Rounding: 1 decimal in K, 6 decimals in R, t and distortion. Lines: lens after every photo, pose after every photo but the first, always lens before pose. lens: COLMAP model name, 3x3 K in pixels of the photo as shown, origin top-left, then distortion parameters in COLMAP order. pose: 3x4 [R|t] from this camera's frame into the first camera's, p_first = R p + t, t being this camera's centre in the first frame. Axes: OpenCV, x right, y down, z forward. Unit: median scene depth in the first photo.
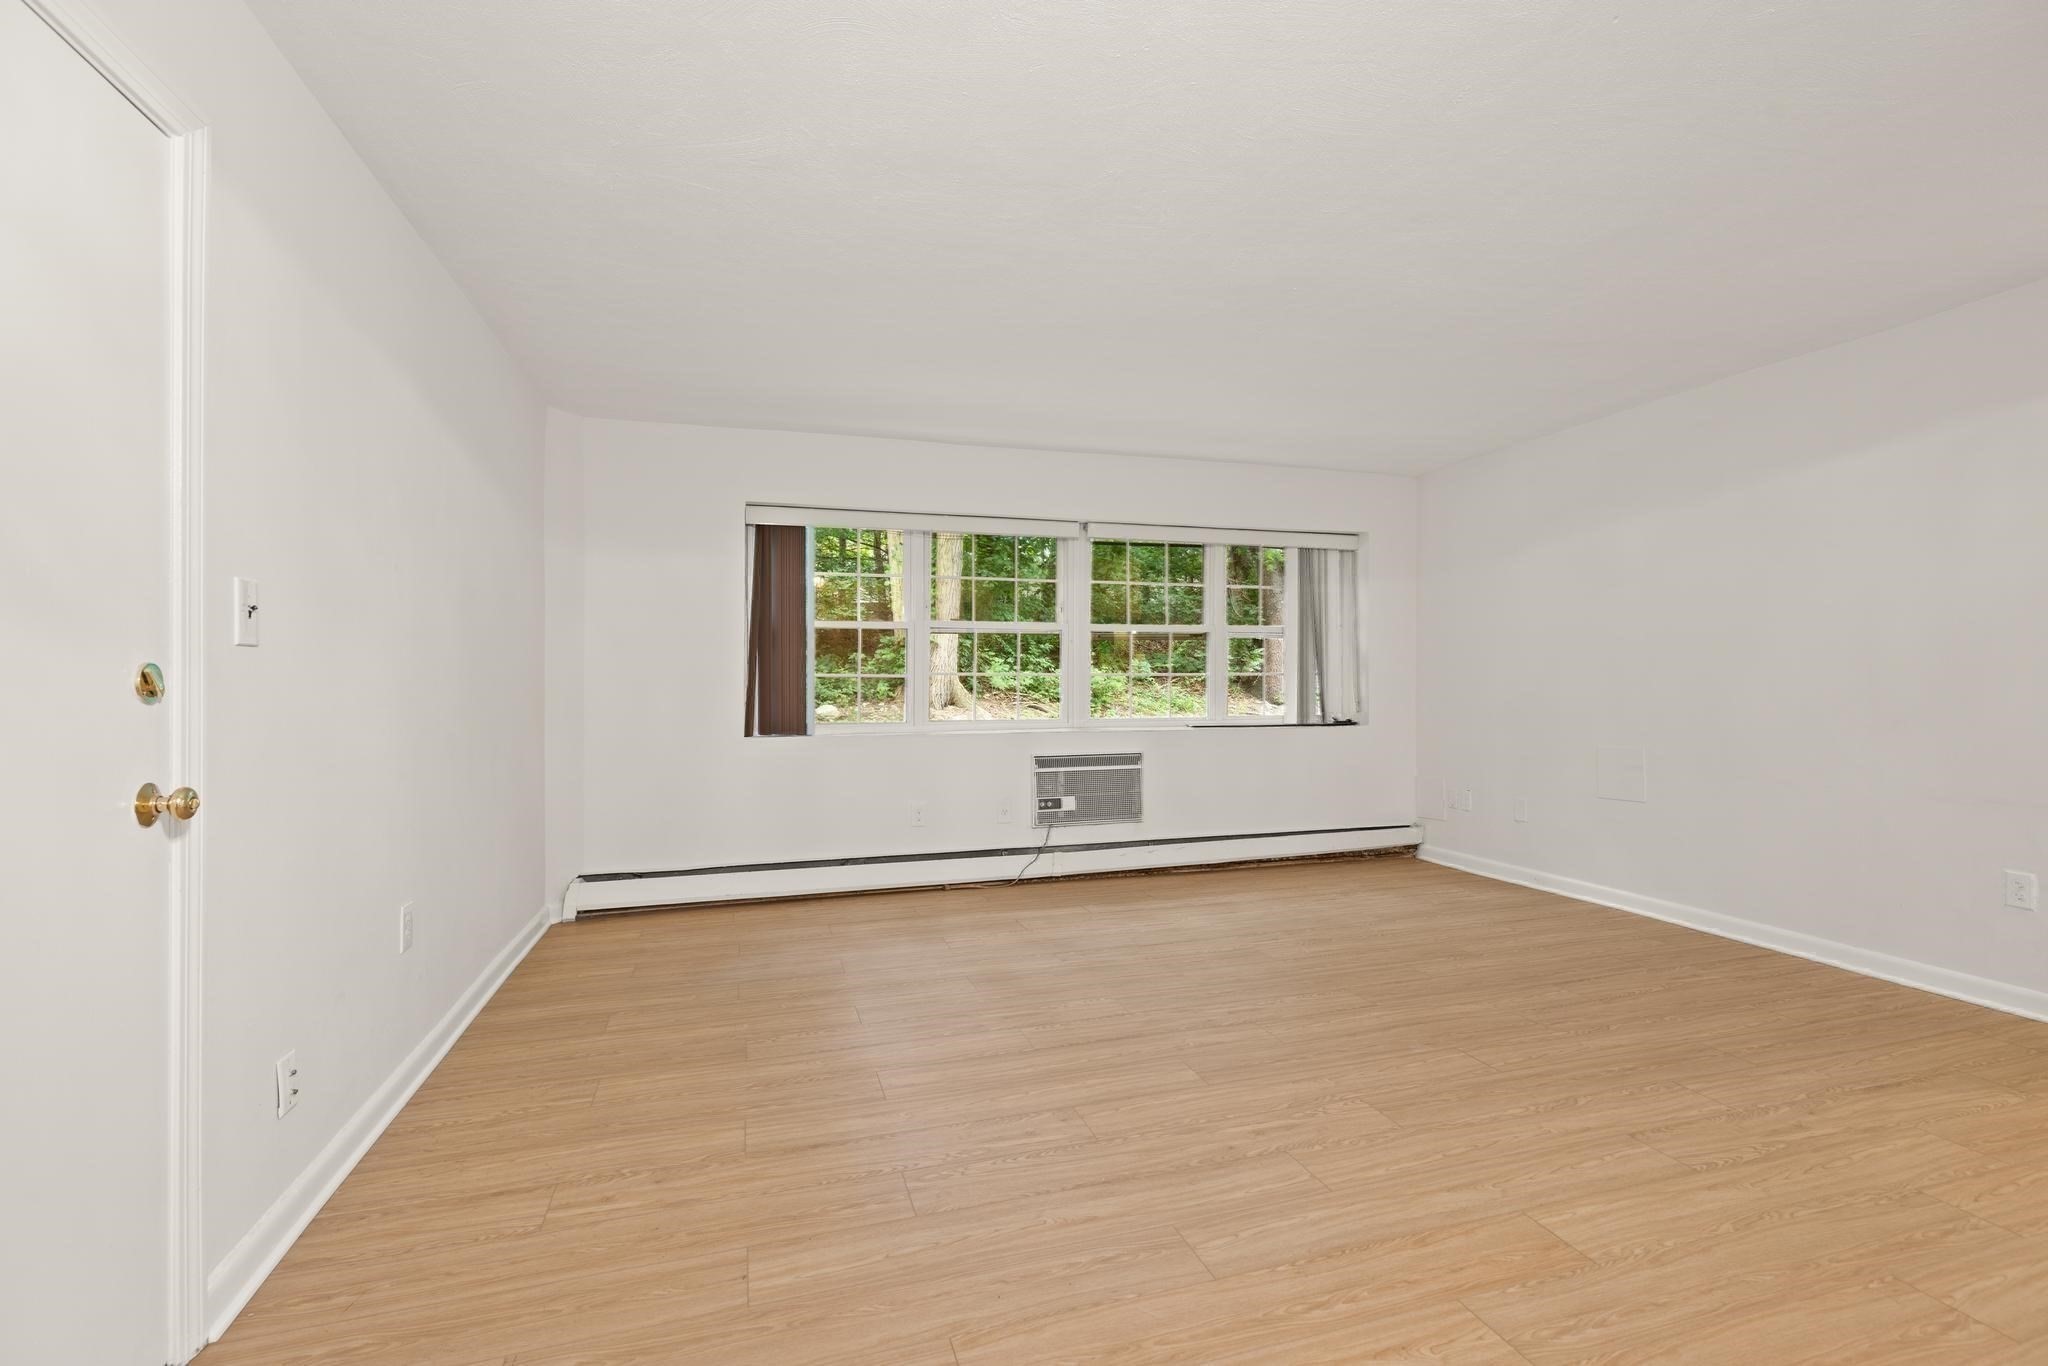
lens RADIAL K [[926.3, 0, 1030.6], [0, 926.3, 673.1], [0, 0, 1]] dist [0.010138, -0.000404]
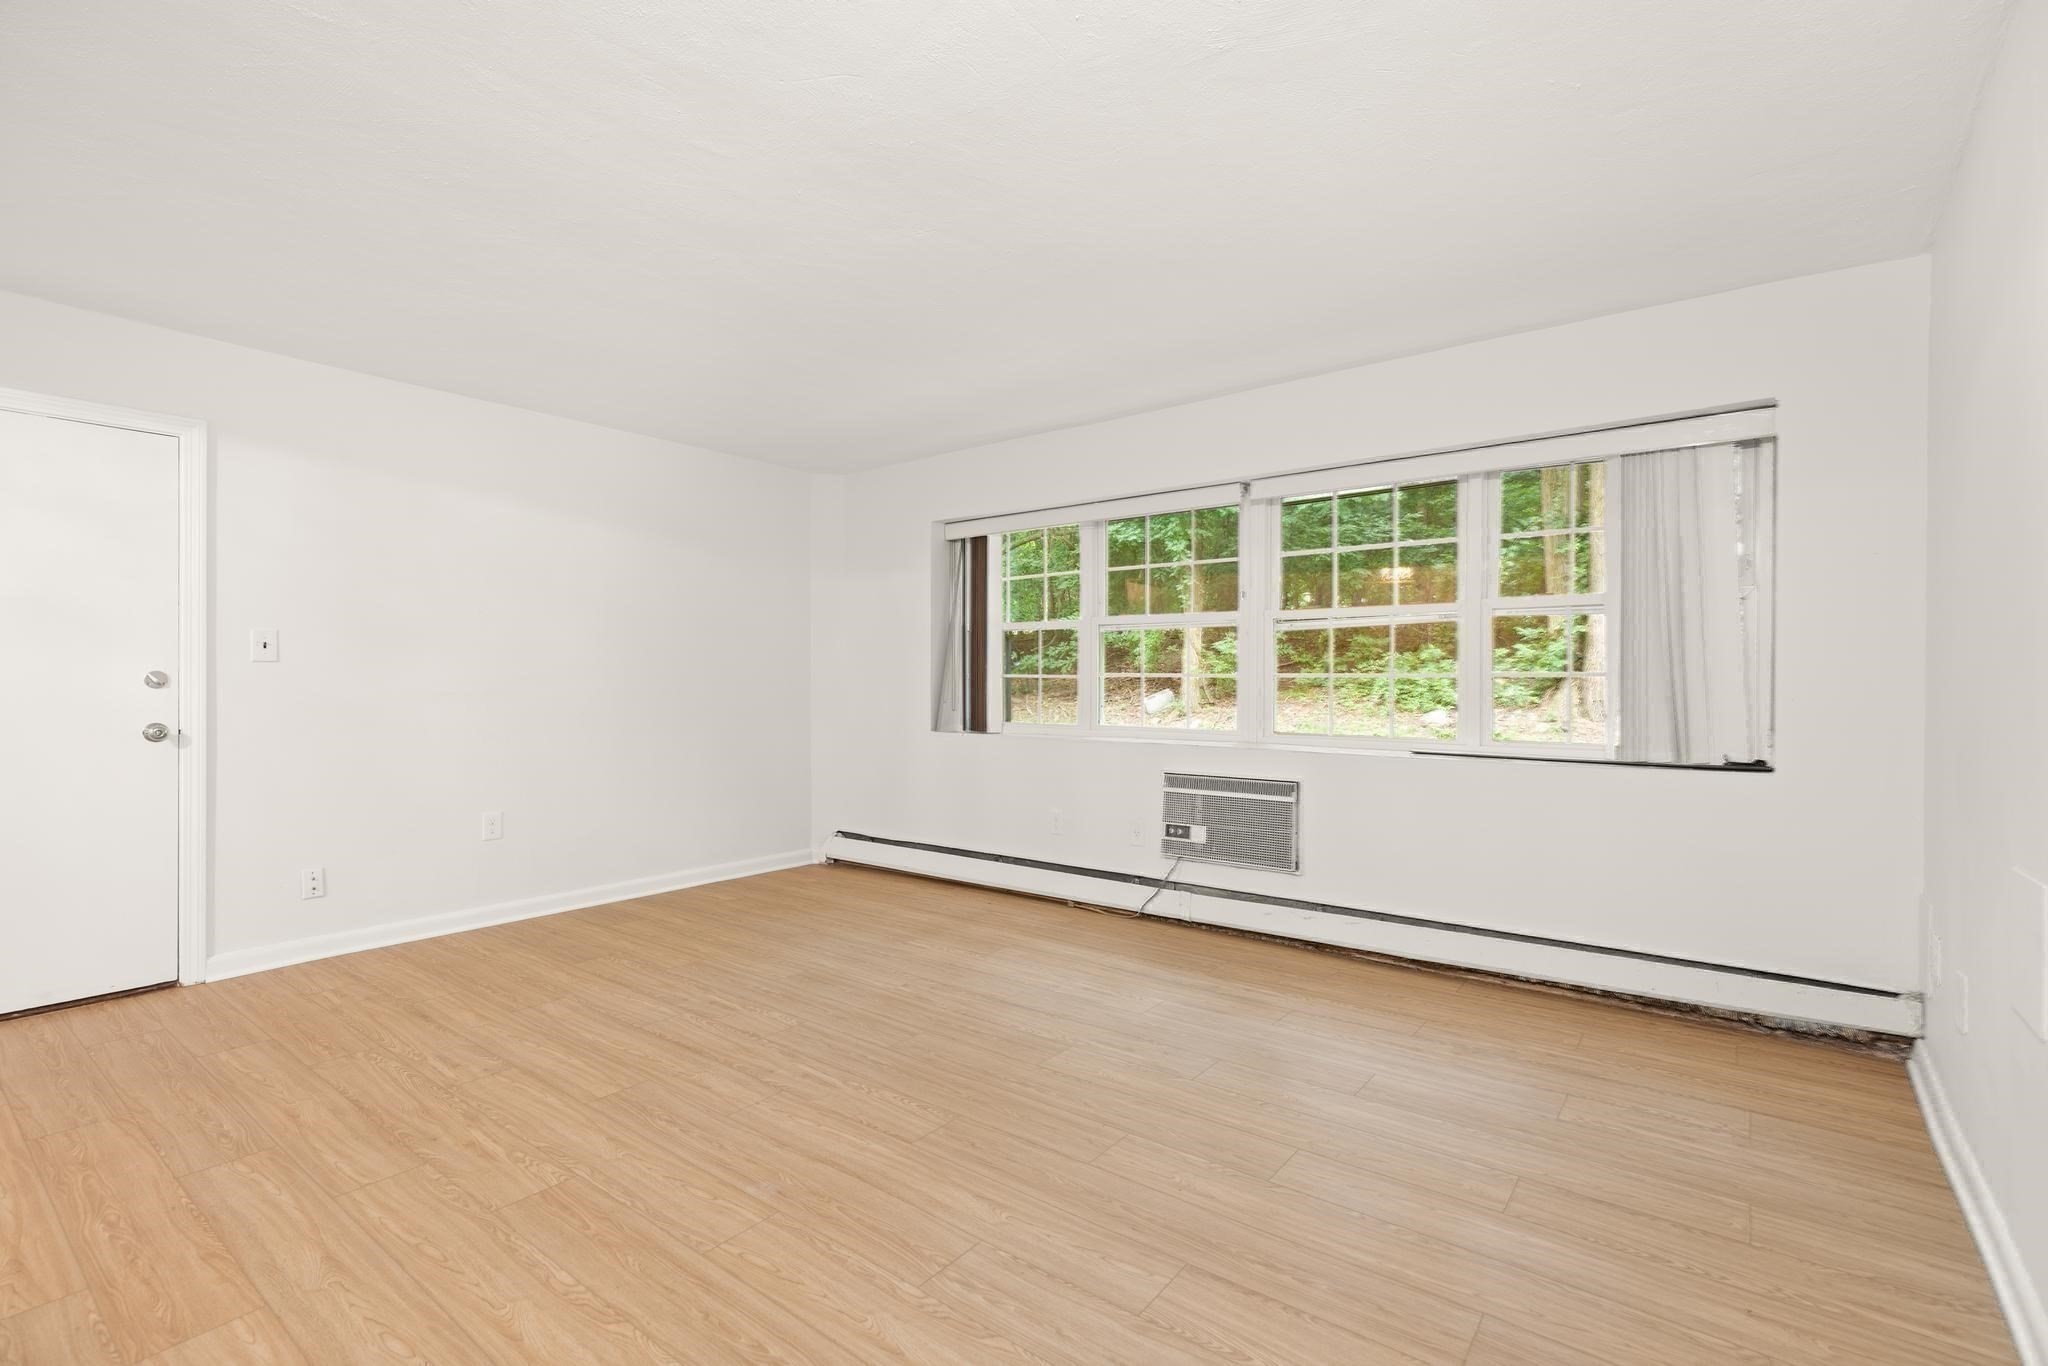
lens RADIAL K [[922.5, 0, 1026.3], [0, 922.5, 679.8], [0, 0, 1]] dist [0.007191, -0.000498]
pose [[0.572570, 0.003194, -0.819850, 0.692485], [0.001891, 0.999985, 0.005216, 0.001003], [0.819854, -0.004537, 0.572555, 0.464714]]
